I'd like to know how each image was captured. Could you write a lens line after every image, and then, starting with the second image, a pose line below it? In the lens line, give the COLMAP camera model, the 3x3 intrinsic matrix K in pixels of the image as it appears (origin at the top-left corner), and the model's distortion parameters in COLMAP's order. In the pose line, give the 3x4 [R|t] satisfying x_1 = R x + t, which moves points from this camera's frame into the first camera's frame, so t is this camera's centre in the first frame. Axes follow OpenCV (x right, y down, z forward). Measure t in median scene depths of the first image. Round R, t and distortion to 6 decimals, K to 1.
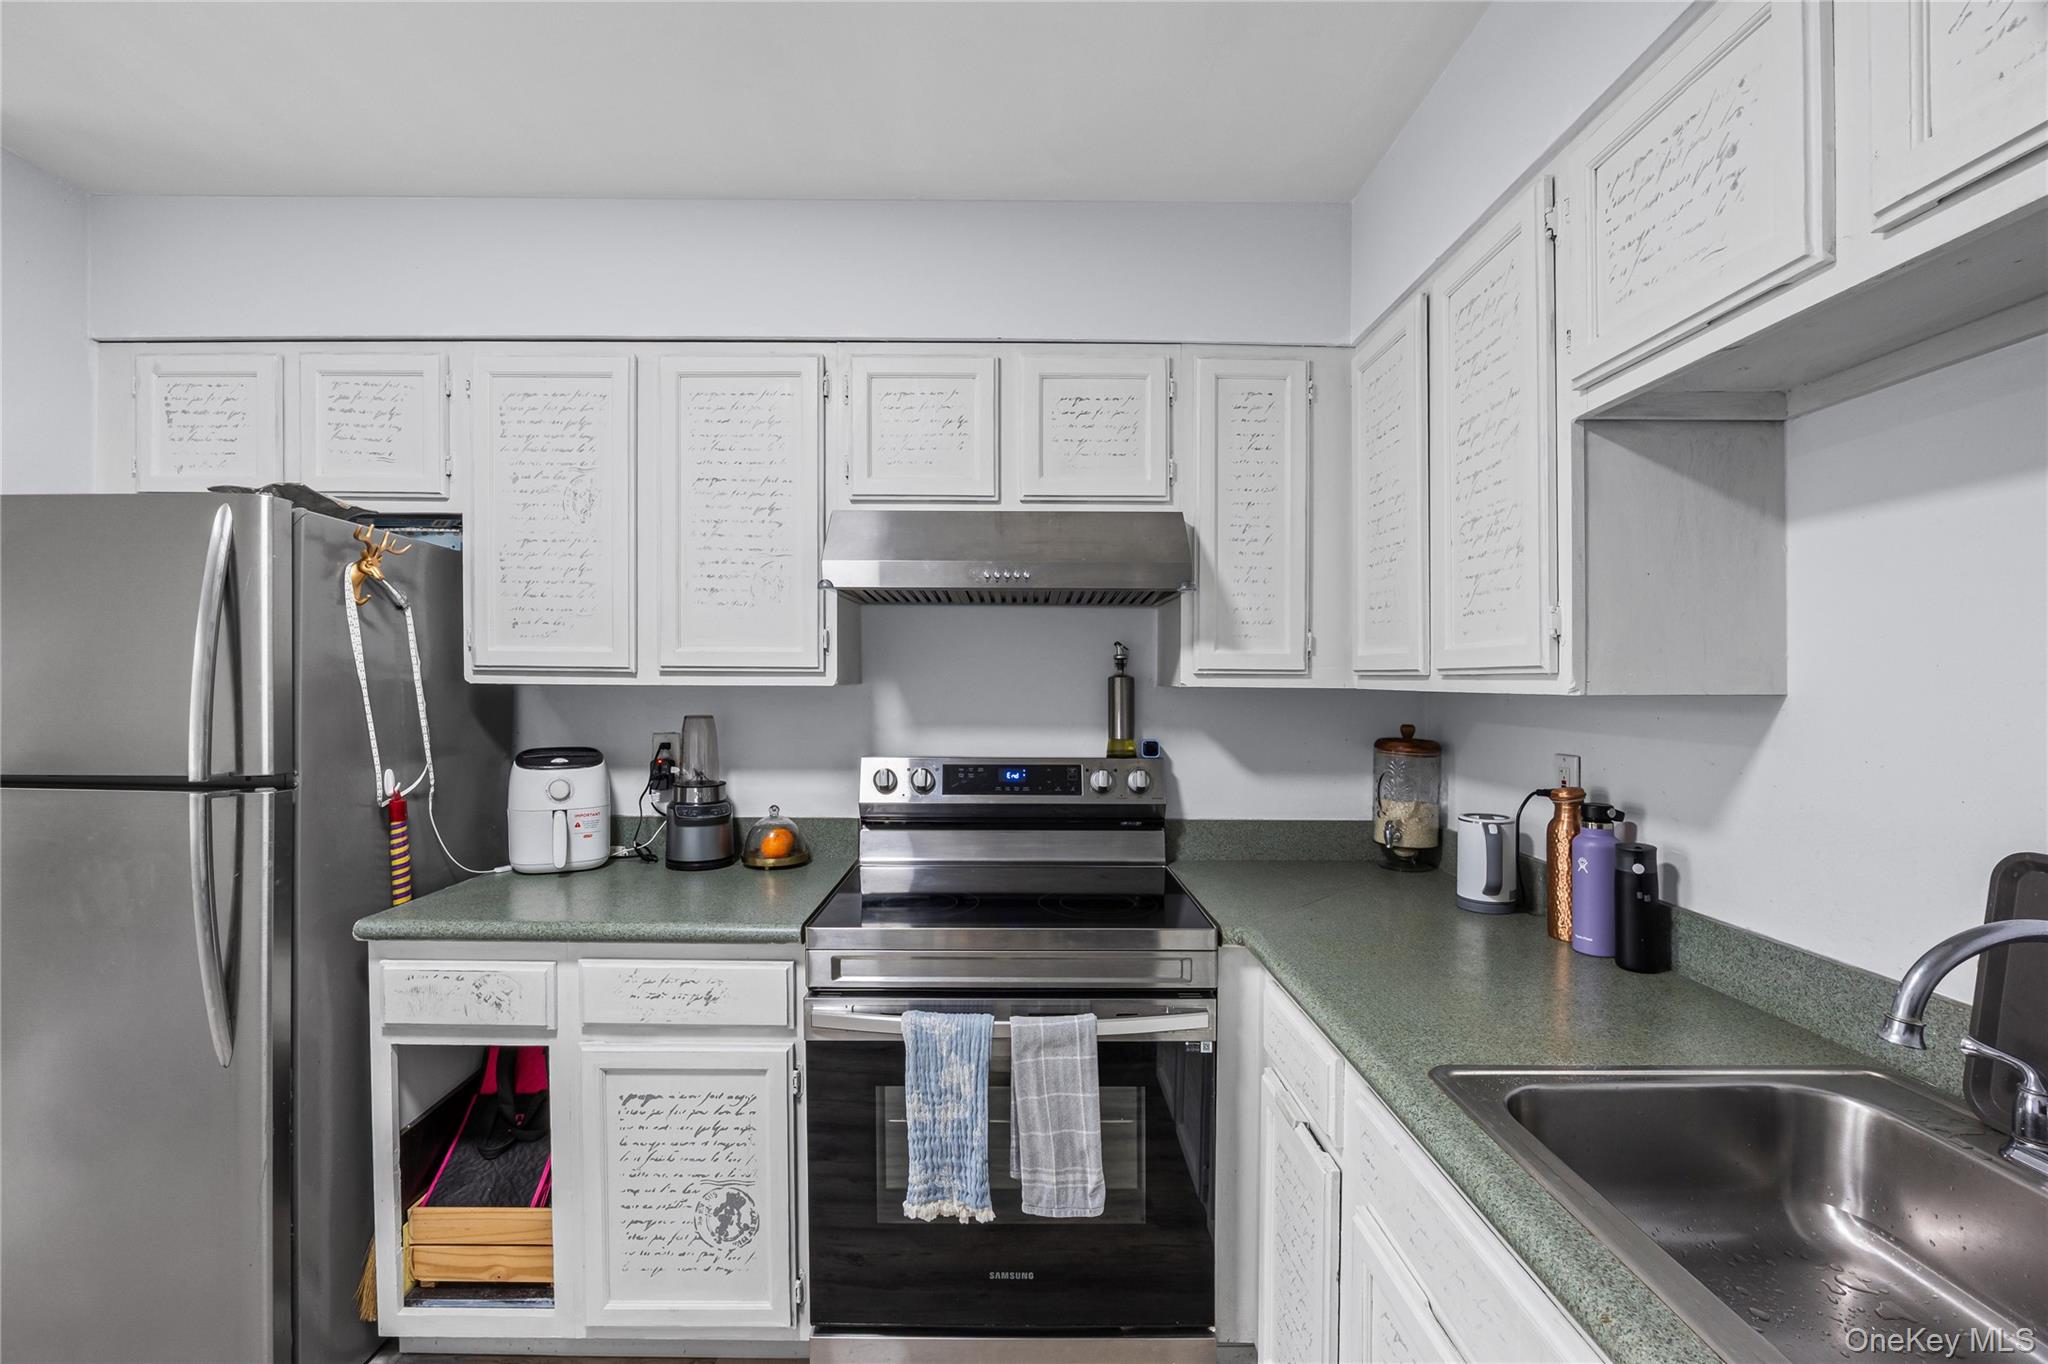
lens RADIAL K [[879.9, 0, 1024.0], [0, 879.9, 682.0], [0, 0, 1]] dist [-0.016517, 0.000086]
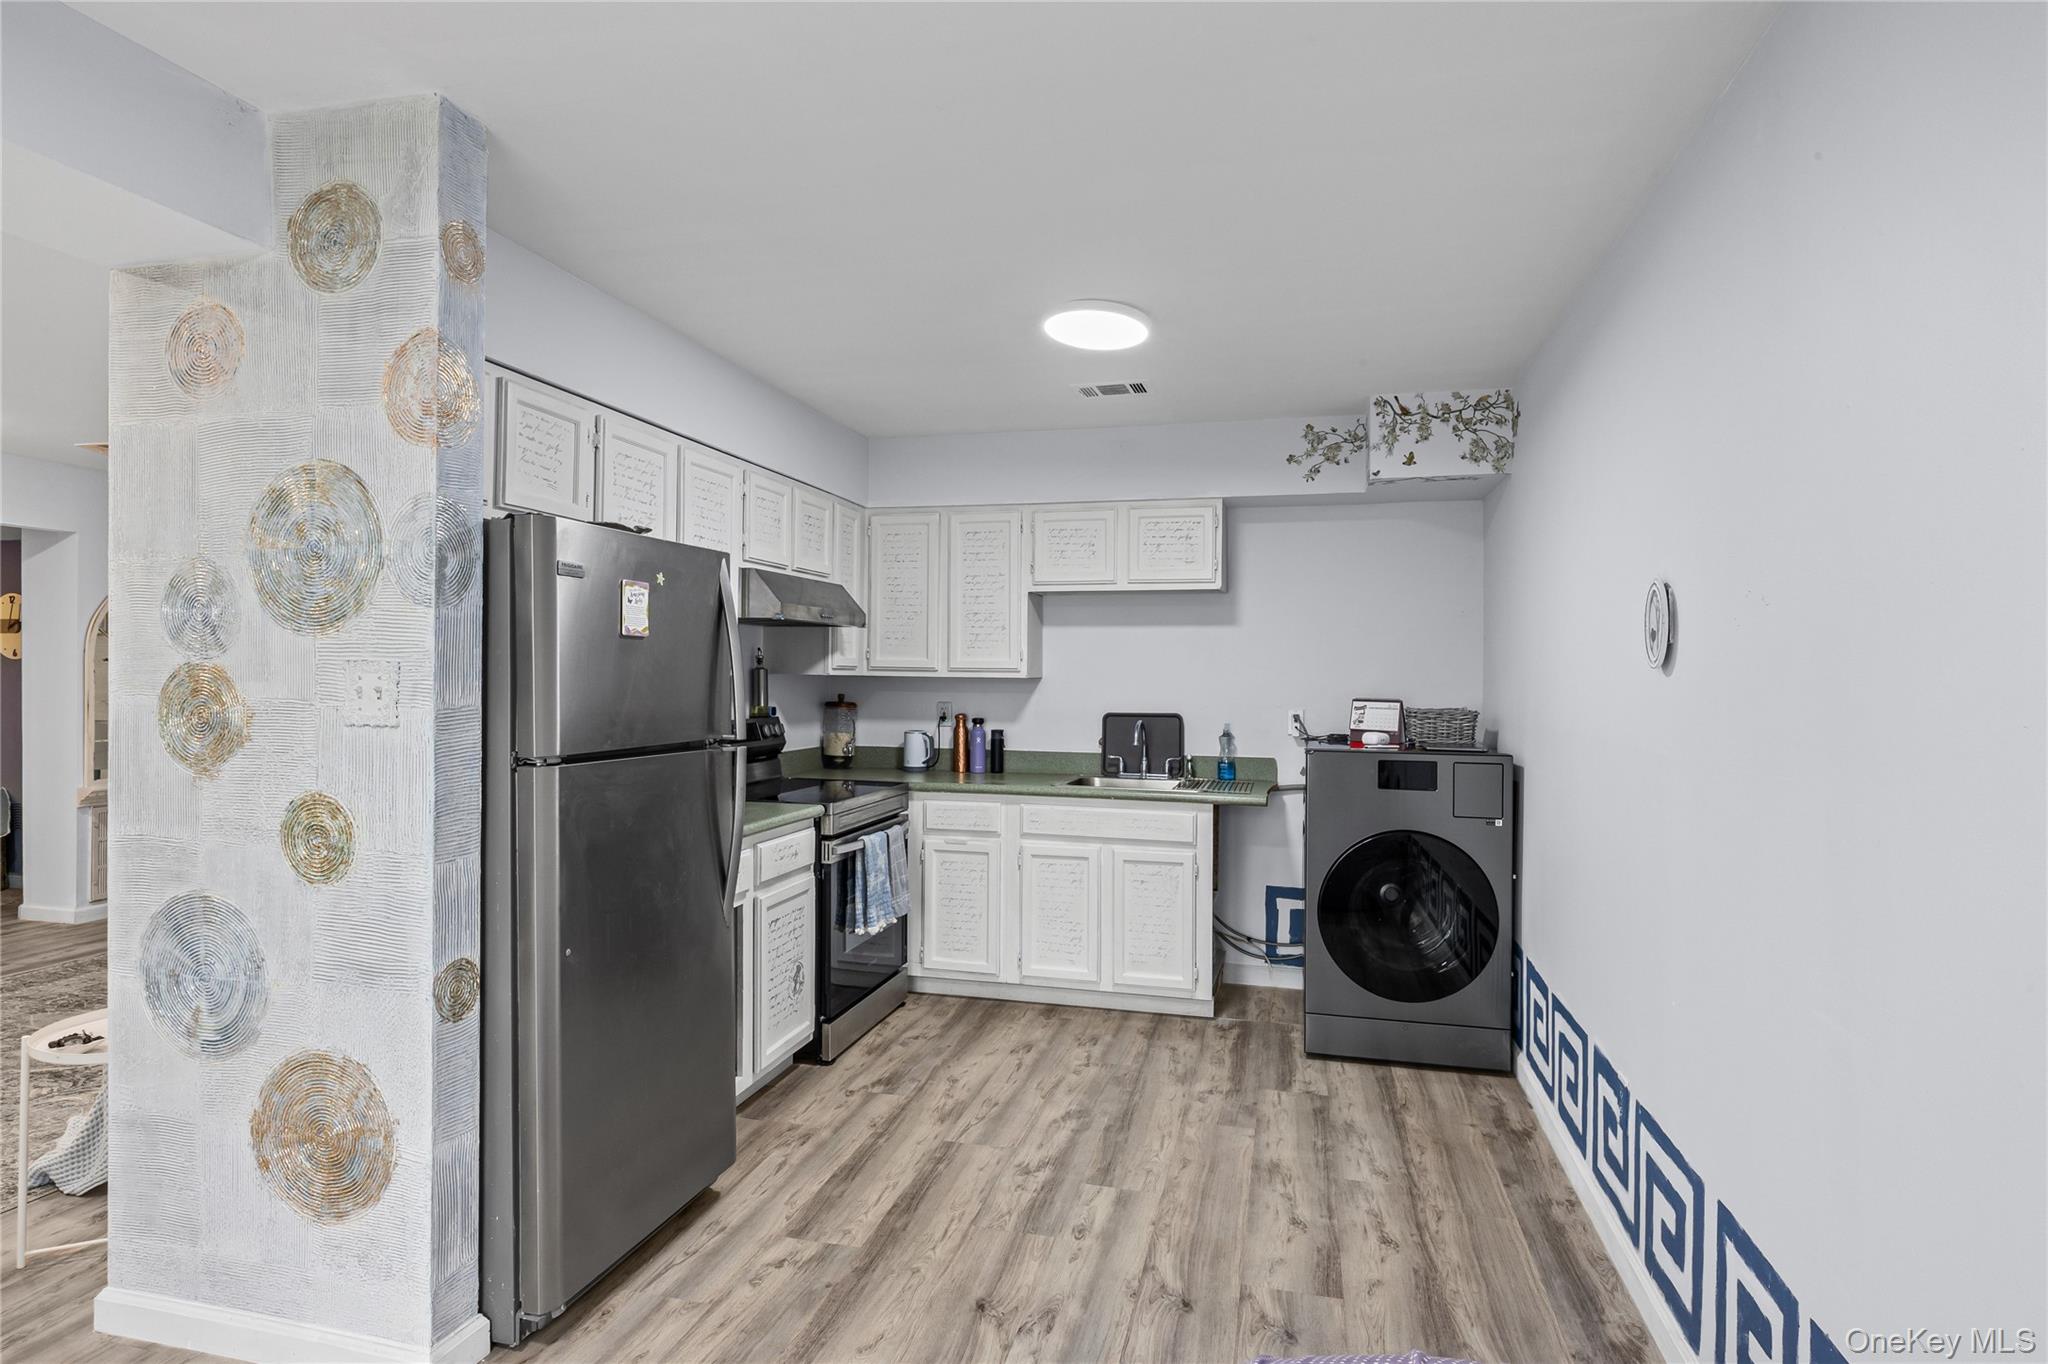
lens RADIAL K [[1091.0, 0, 1024.0], [0, 1091.0, 682.0], [0, 0, 1]] dist [0.001515, 0.000380]
pose [[0.249636, -0.012332, 0.968261, -2.007302], [-0.007774, 0.999861, 0.014739, -0.018516], [-0.968308, -0.011207, 0.249506, 0.011977]]
